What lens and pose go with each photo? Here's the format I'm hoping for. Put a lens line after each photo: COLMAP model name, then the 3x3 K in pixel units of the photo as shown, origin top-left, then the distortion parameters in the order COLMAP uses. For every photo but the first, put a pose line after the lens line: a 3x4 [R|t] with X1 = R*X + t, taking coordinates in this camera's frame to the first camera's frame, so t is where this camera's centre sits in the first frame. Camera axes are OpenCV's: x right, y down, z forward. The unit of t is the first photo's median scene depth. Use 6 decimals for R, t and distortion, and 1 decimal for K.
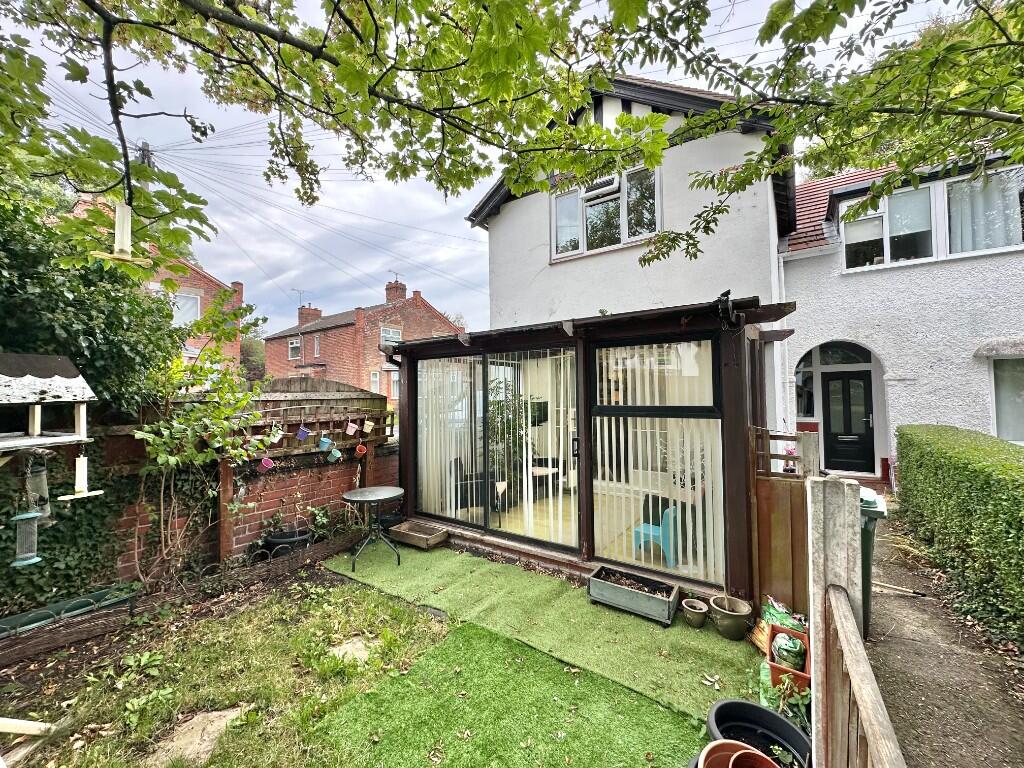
lens RADIAL K [[409.4, 0, 509.7], [0, 409.4, 385.6], [0, 0, 1]] dist [-0.003139, 0.000011]
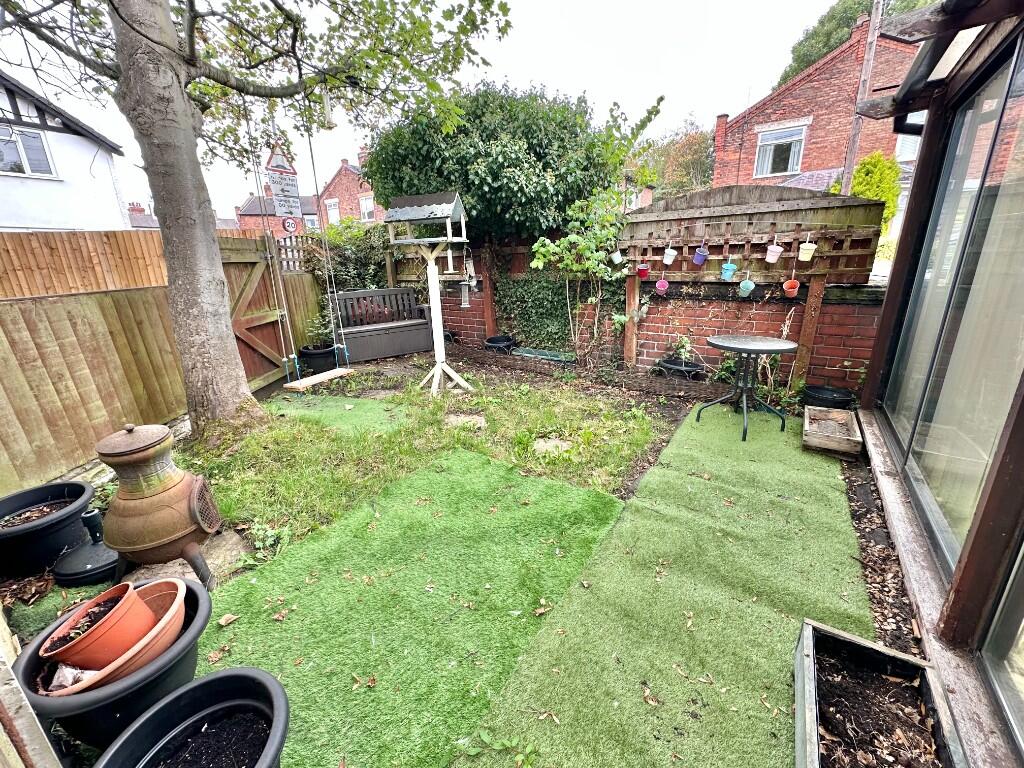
lens RADIAL K [[409.4, 0, 512.4], [0, 409.4, 384.9], [0, 0, 1]] dist [-0.003139, 0.000011]
pose [[-0.000799, 0.298485, -0.954414, 0.391579], [0.041514, 0.953601, 0.298196, 0.097515], [0.999138, -0.039384, -0.013153, 0.570998]]
